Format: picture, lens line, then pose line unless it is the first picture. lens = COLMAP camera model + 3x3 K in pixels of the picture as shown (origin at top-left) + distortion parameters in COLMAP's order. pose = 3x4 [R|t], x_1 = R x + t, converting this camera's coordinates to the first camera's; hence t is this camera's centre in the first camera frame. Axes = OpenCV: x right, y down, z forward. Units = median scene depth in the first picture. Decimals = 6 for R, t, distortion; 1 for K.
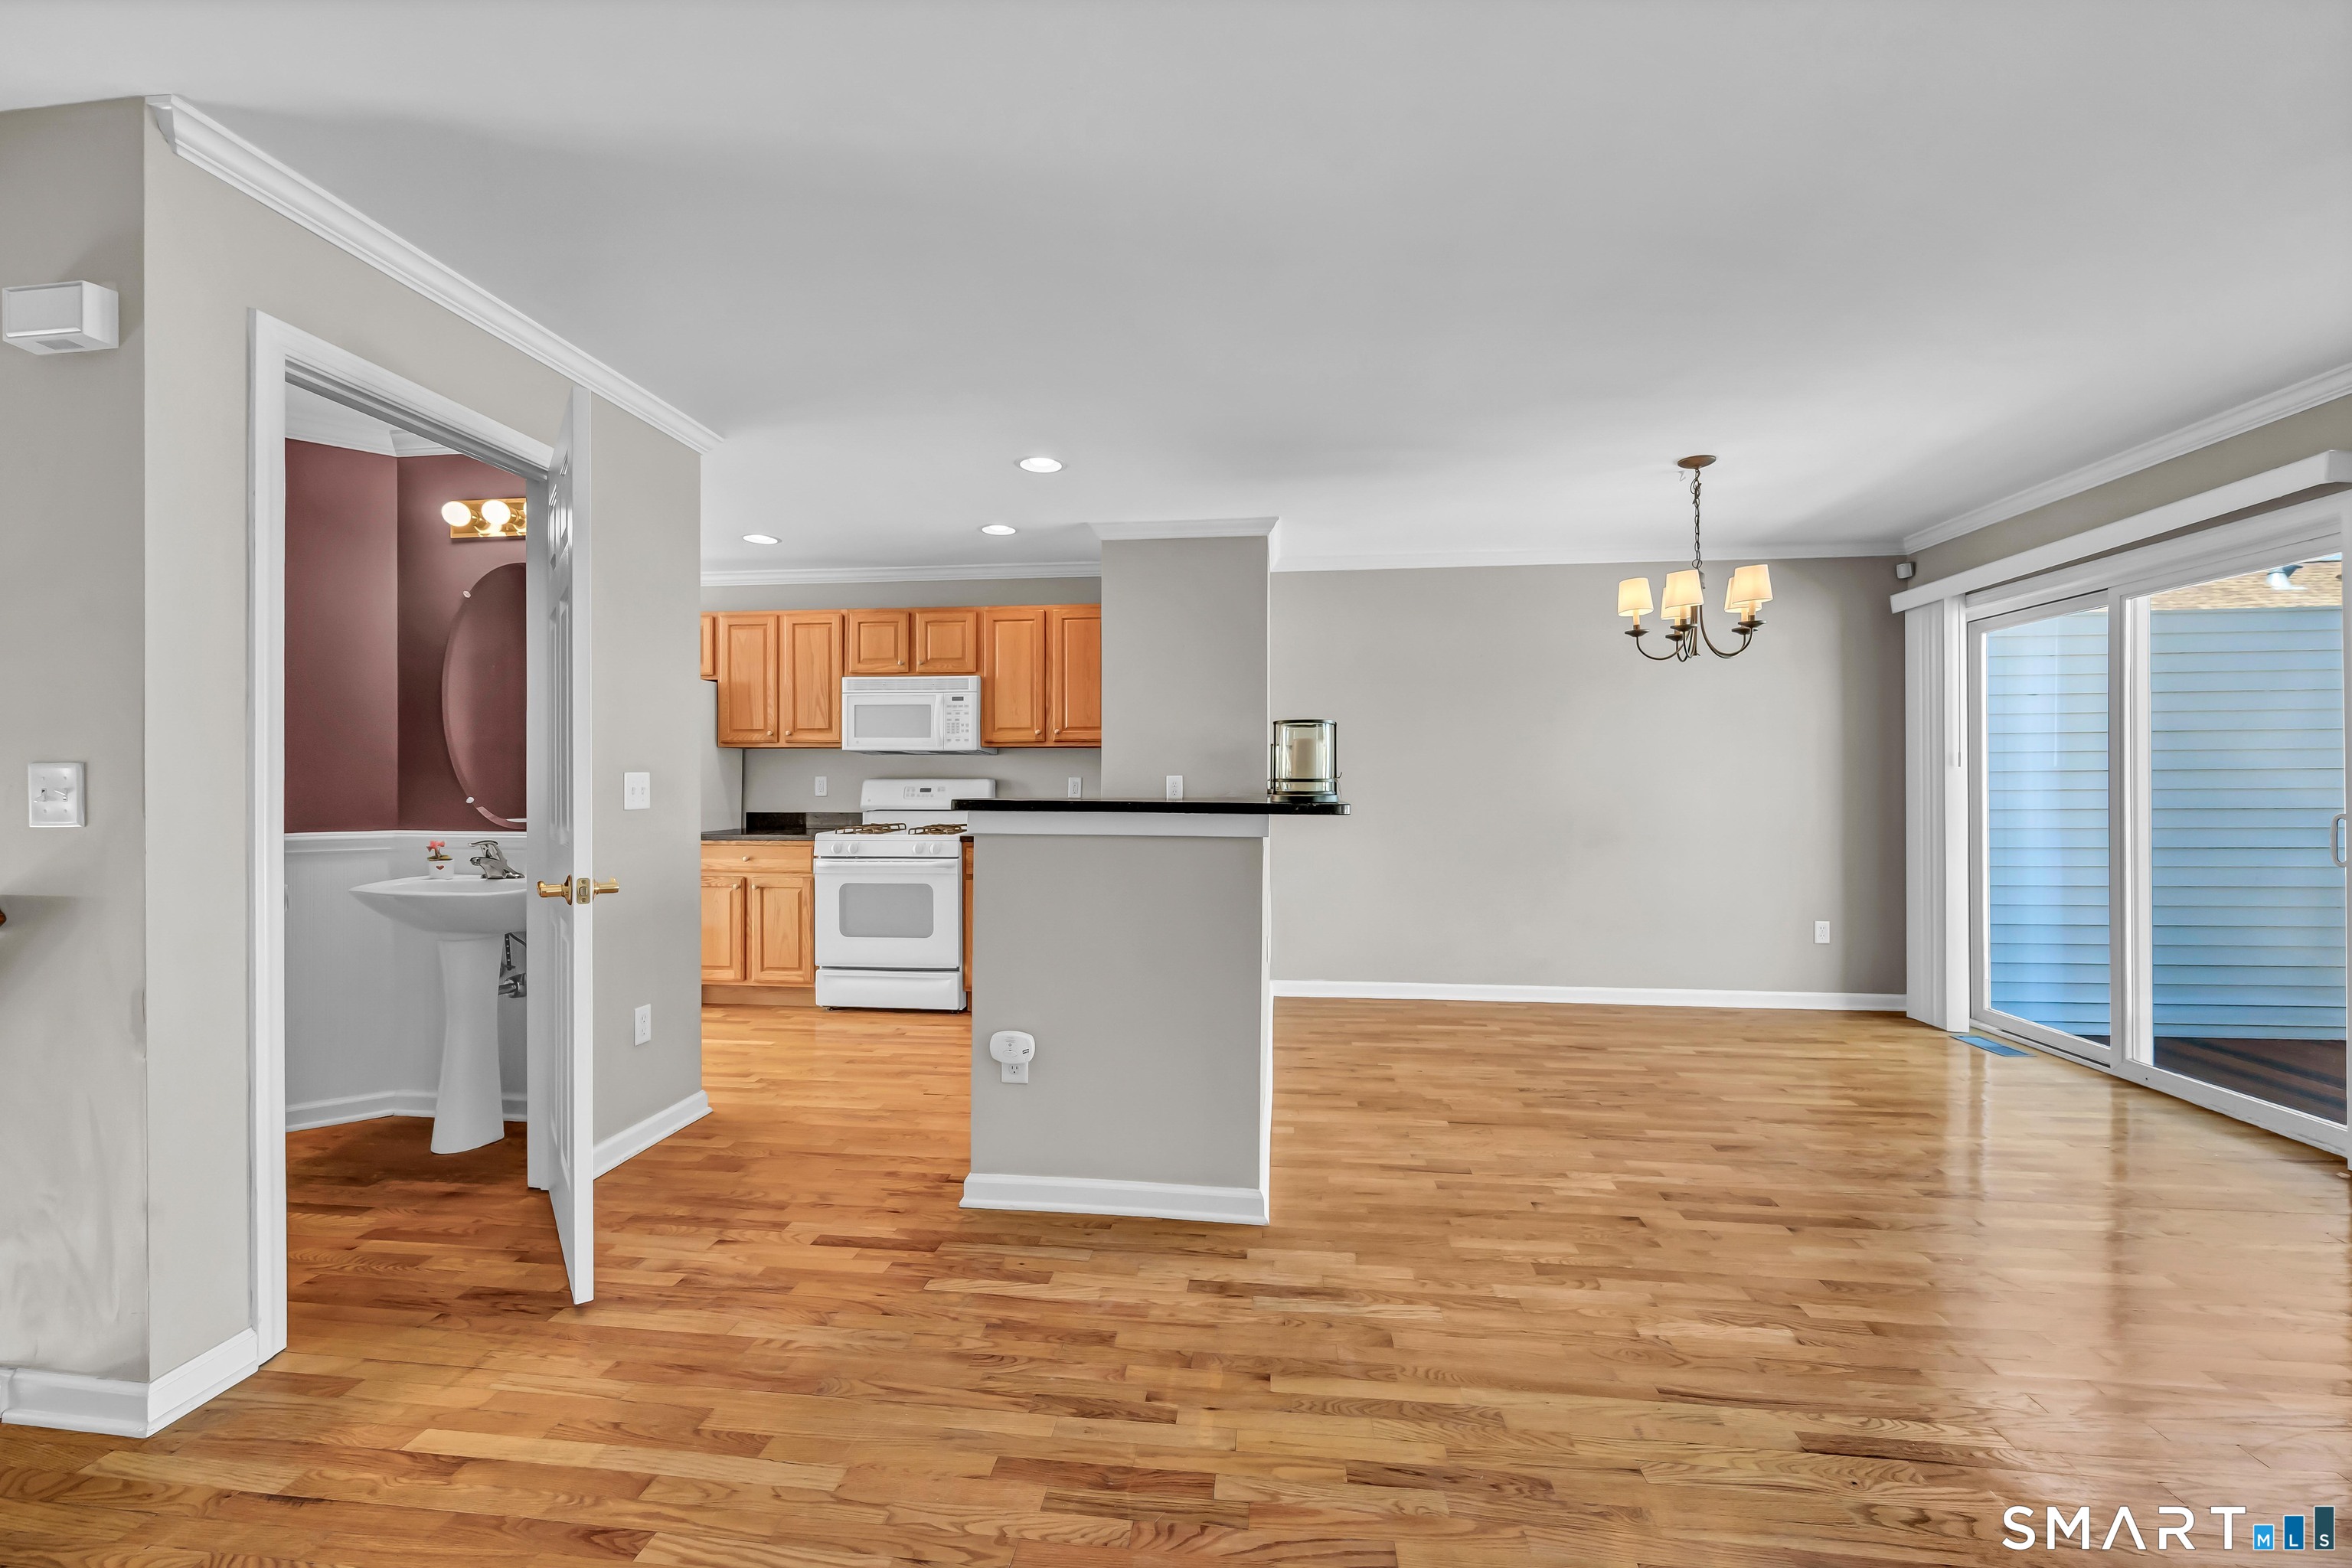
lens RADIAL K [[945.6, 0, 1170.0], [0, 945.6, 776.6], [0, 0, 1]] dist [-0.001085, -0.000107]
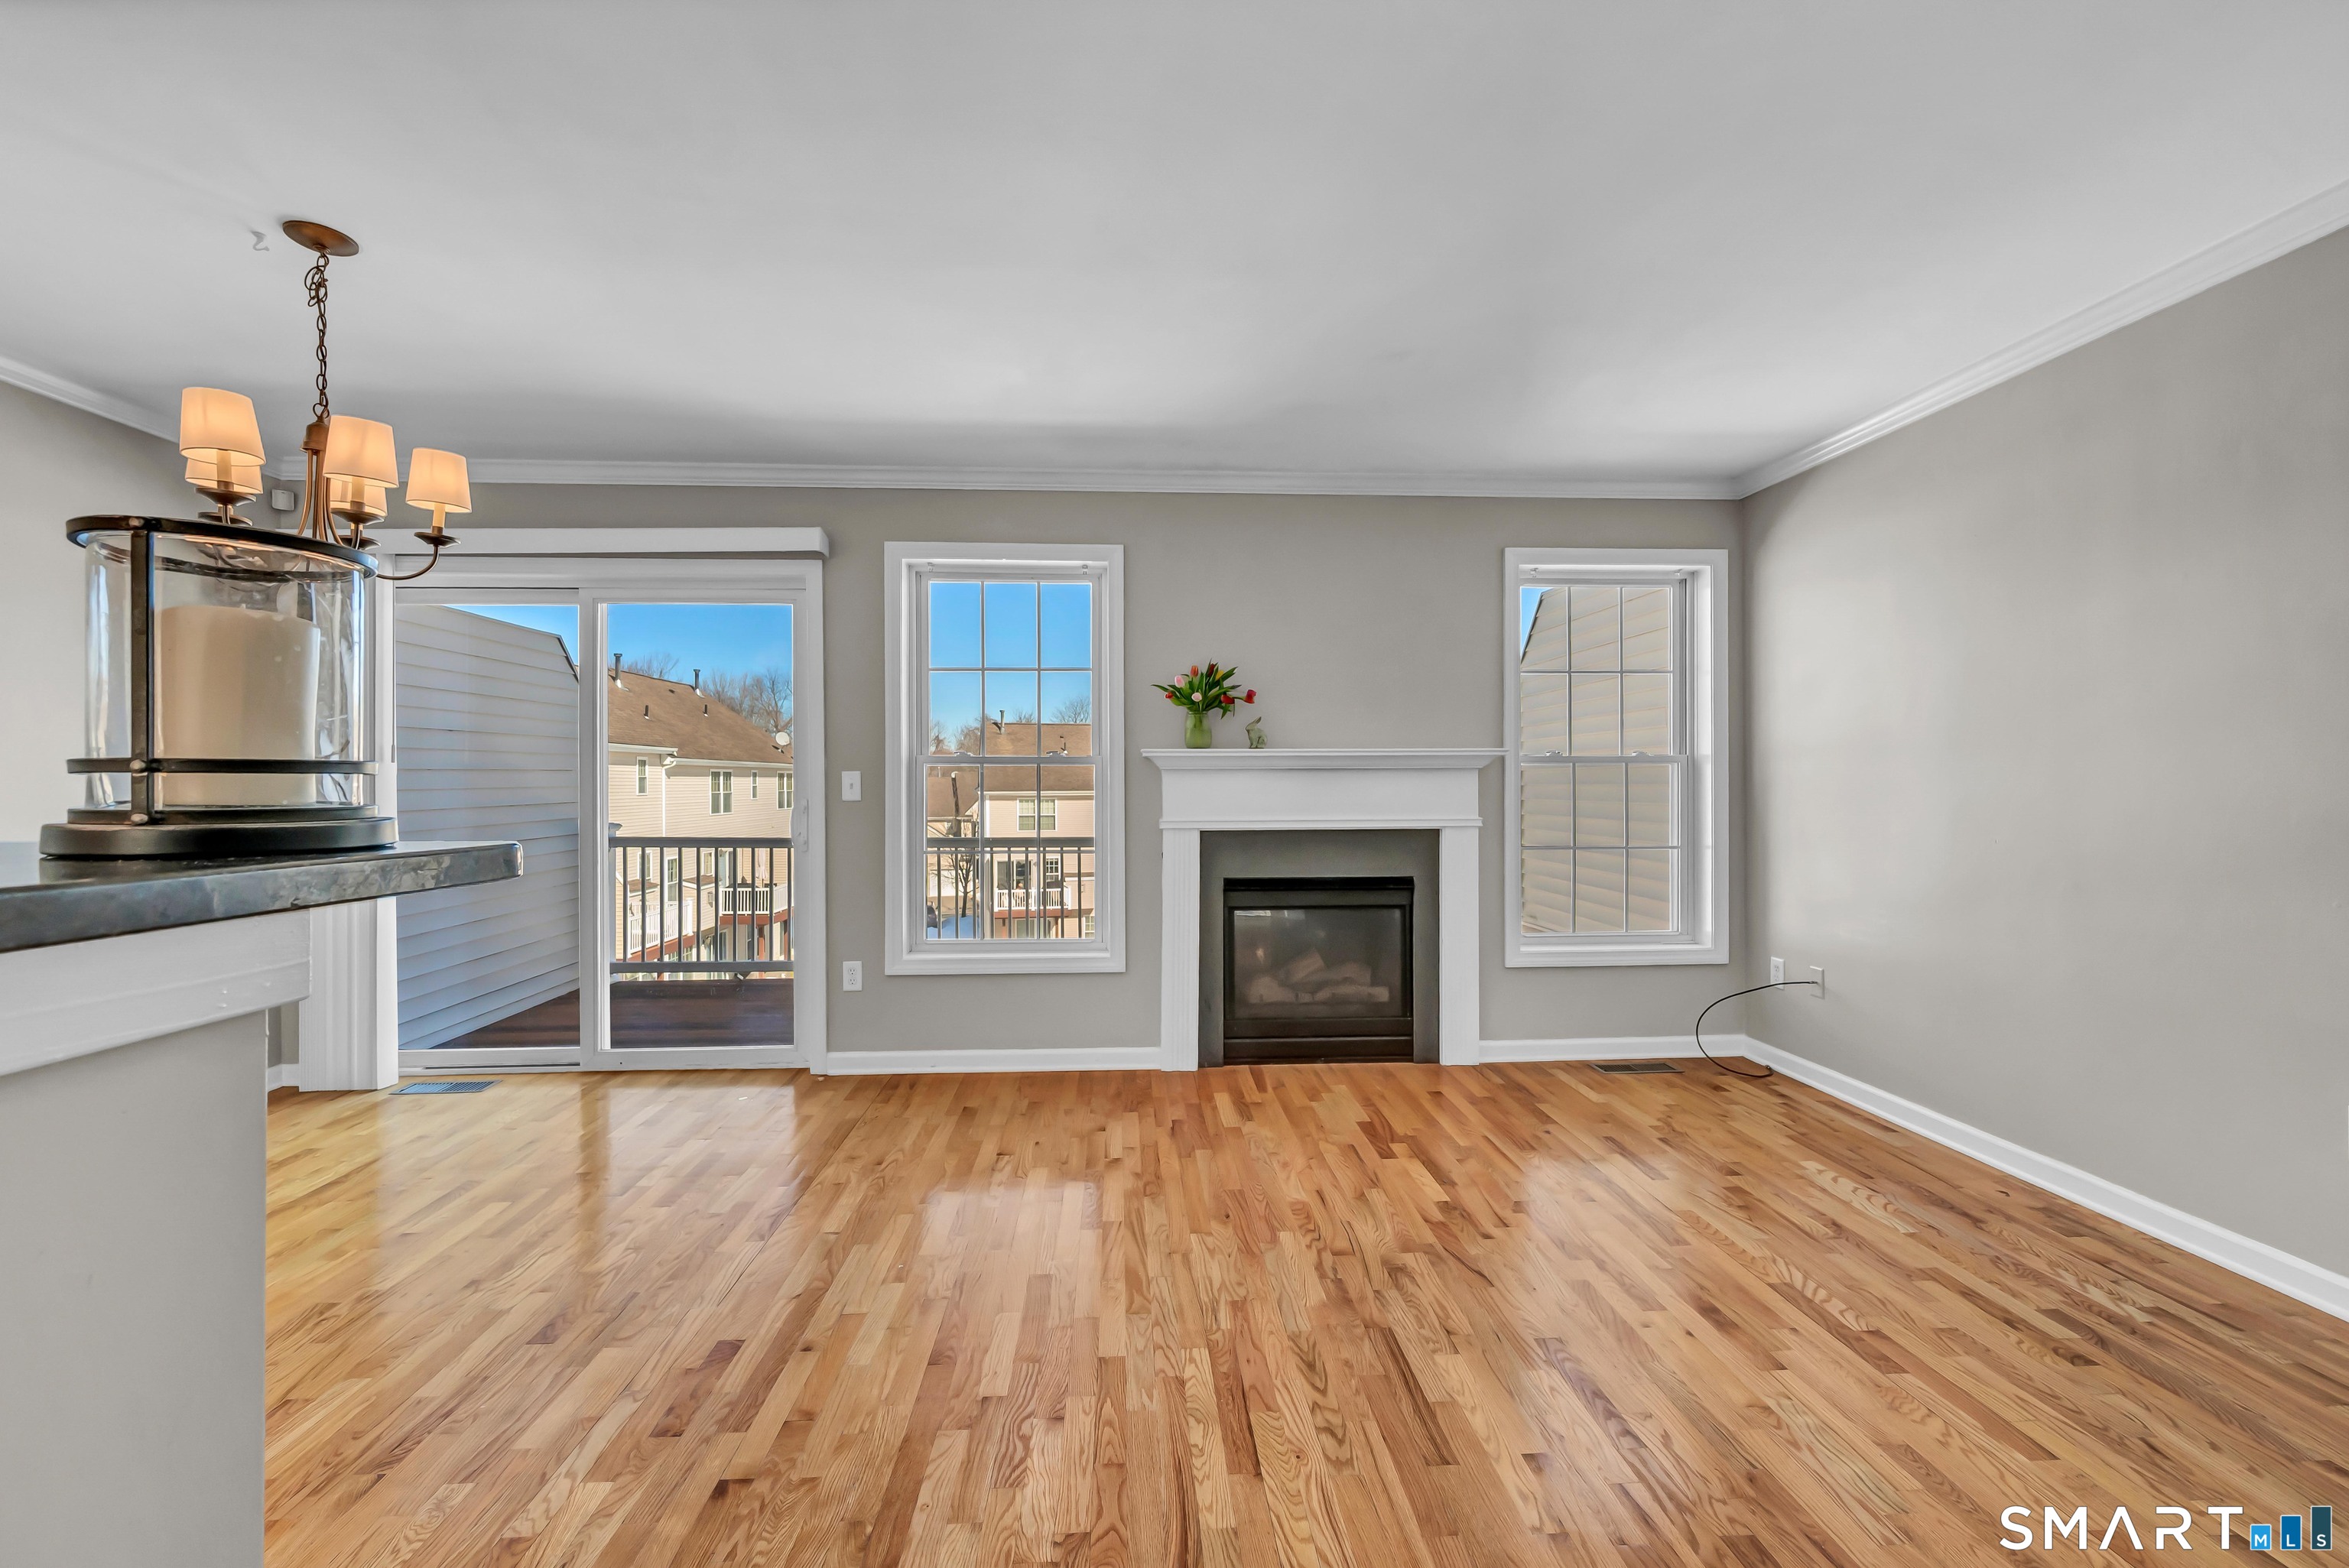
lens RADIAL K [[952.9, 0, 1180.4], [0, 952.9, 781.2], [0, 0, 1]] dist [-0.003605, -0.000509]
pose [[-0.175572, 0.000443, 0.984467, -0.098170], [-0.002628, 0.999996, -0.000919, 0.004413], [-0.984463, -0.002749, -0.175570, 0.467060]]
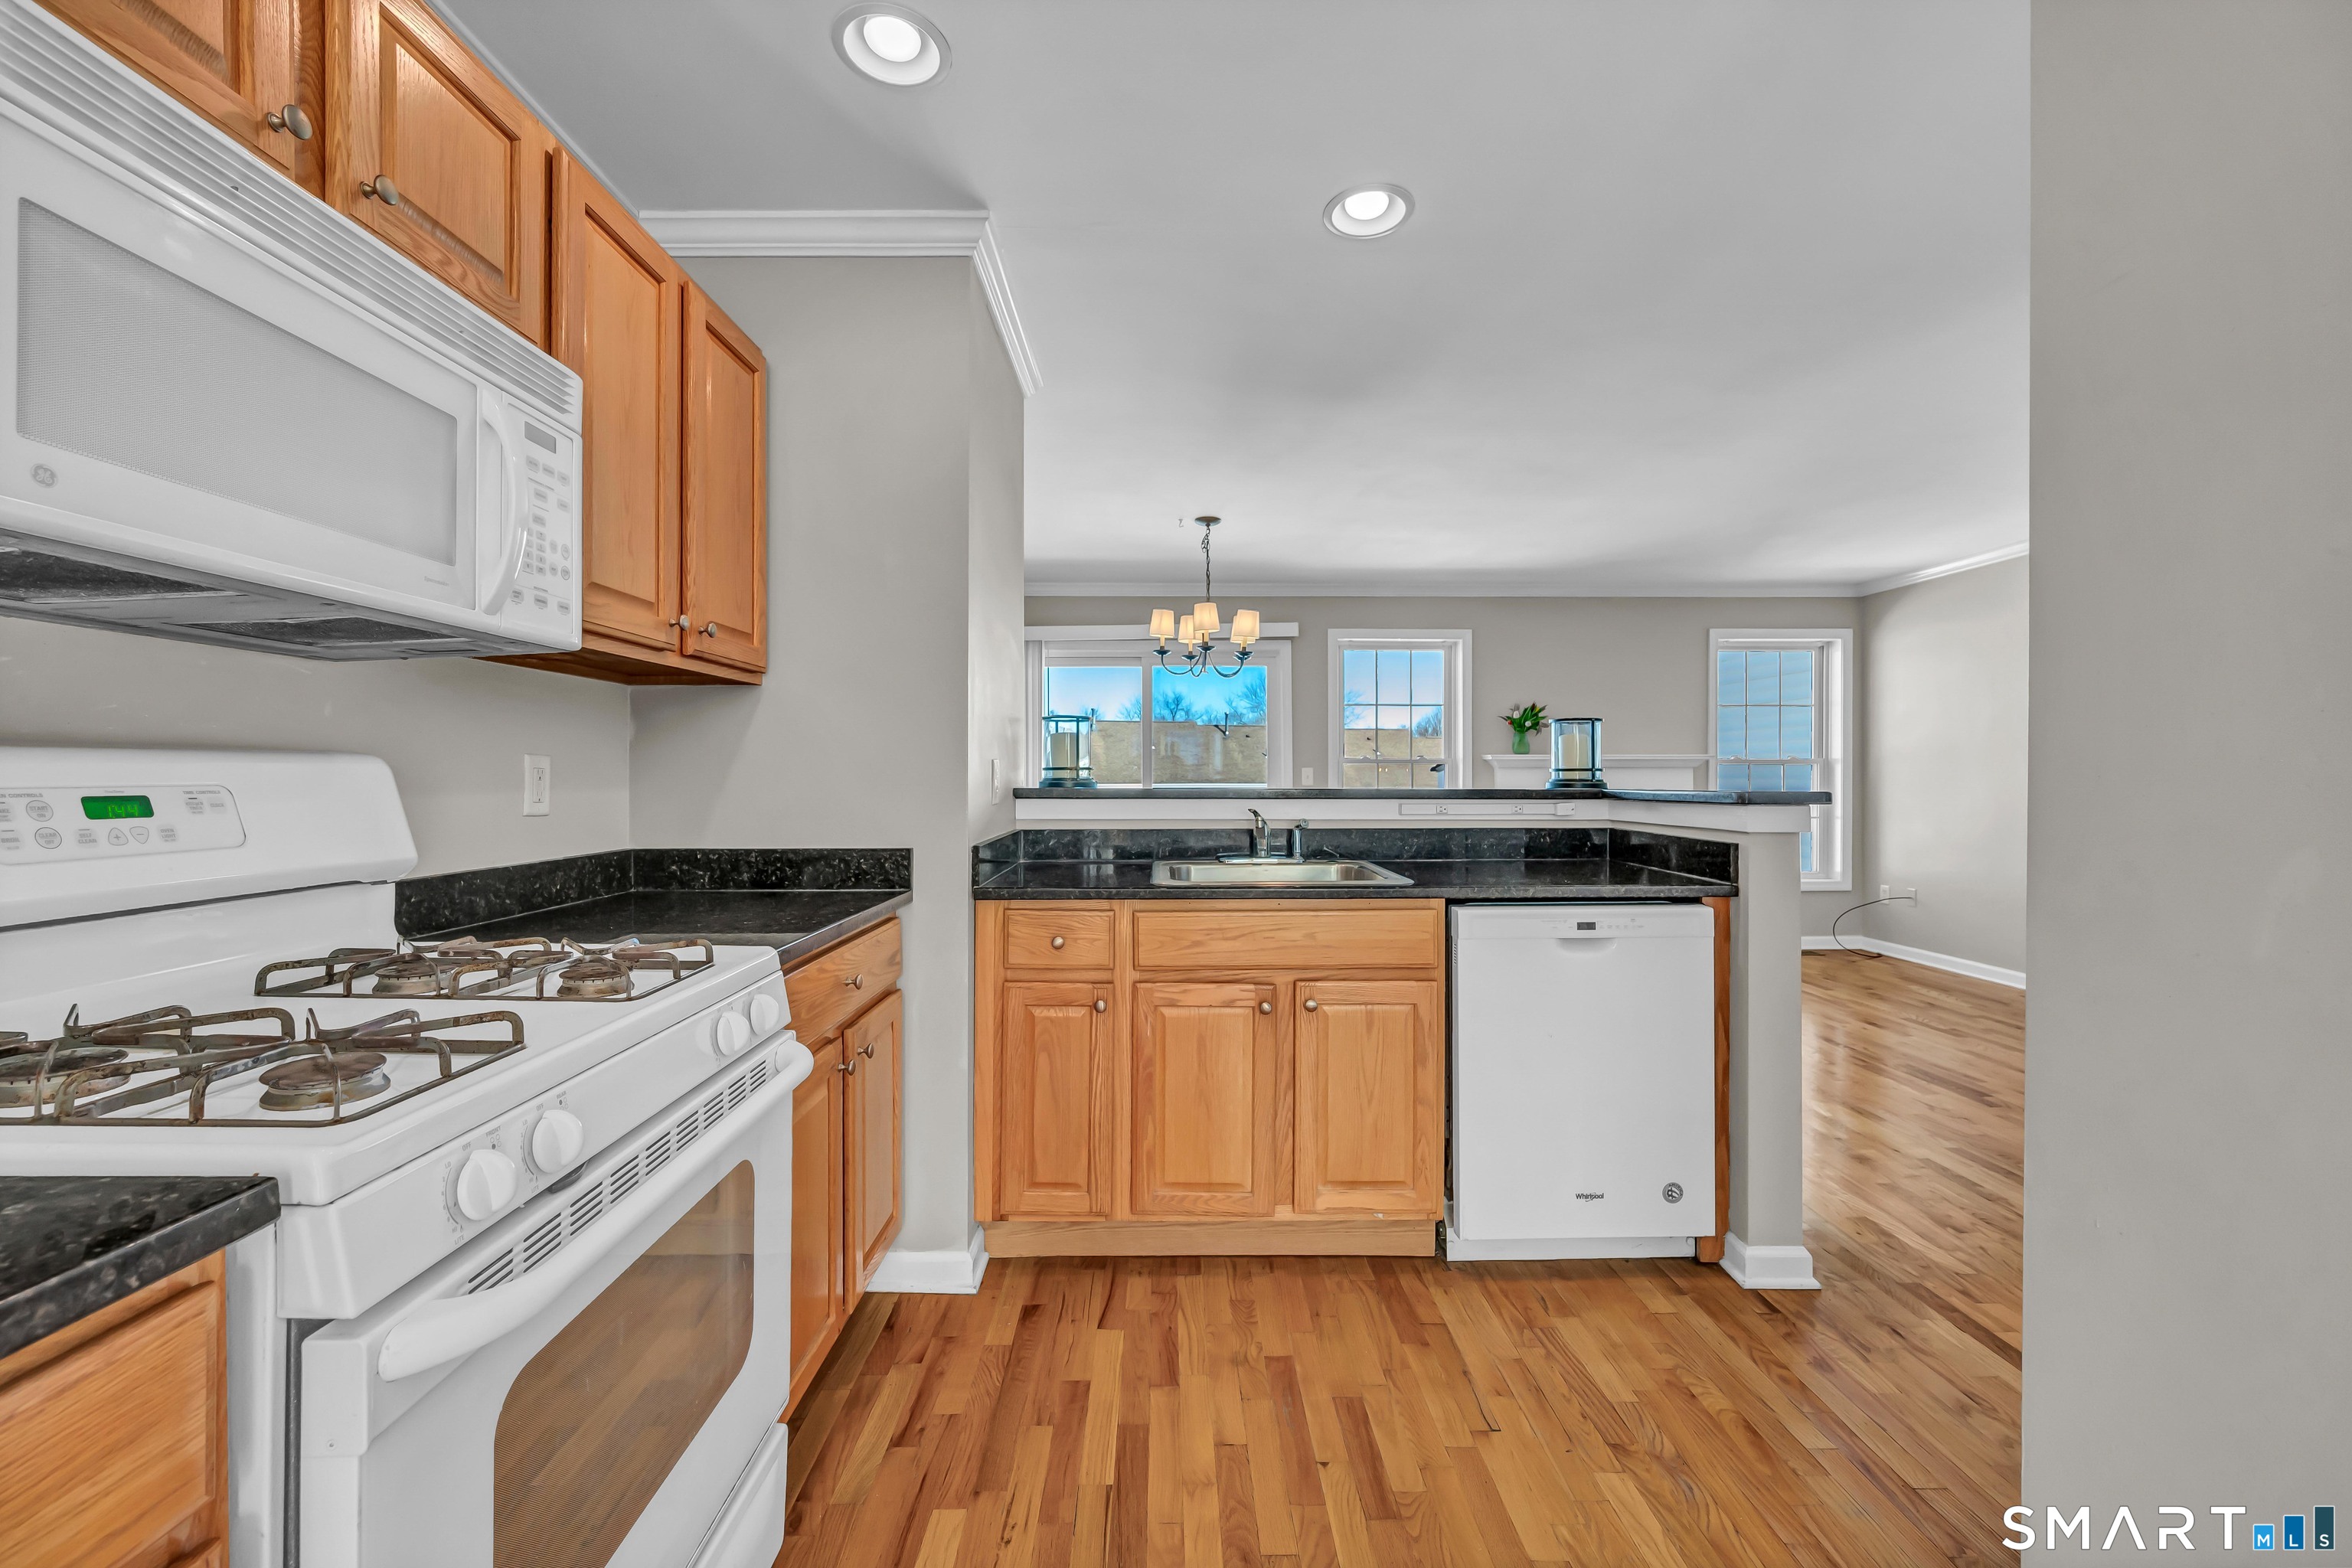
lens RADIAL K [[936.1, 0, 1190.0], [0, 936.1, 781.0], [0, 0, 1]] dist [0.000001, 0.000037]
pose [[-0.134601, -0.005952, 0.990882, -0.557764], [-0.005306, 0.999972, 0.005286, 0.008109], [-0.990886, -0.004546, -0.134629, 0.969311]]
